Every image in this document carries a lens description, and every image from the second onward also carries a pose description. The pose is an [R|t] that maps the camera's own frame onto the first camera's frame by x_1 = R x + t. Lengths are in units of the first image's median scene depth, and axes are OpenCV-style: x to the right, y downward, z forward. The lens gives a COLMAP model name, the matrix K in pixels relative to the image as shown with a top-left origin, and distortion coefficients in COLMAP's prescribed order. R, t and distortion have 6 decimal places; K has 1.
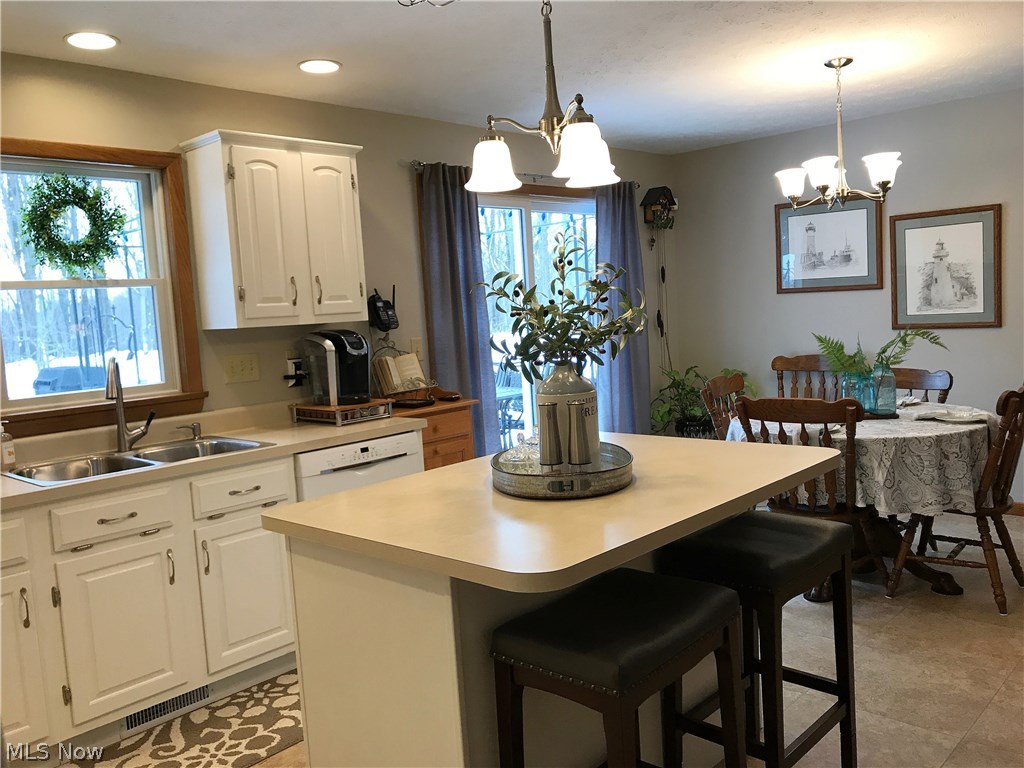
lens RADIAL K [[847.1, 0, 501.3], [0, 847.1, 384.5], [0, 0, 1]] dist [0.026372, -0.020864]
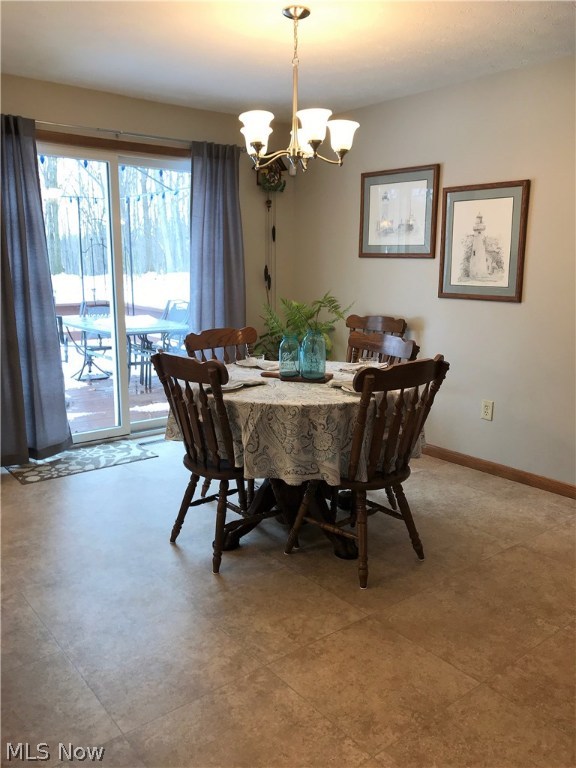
lens RADIAL K [[635.3, 0, 289.8], [0, 635.3, 379.4], [0, 0, 1]] dist [0.026372, -0.020864]
pose [[0.988962, 0.091136, -0.116824, 0.551939], [-0.079816, 0.991964, 0.098170, -0.038363], [0.124832, -0.087762, 0.988289, 0.263504]]
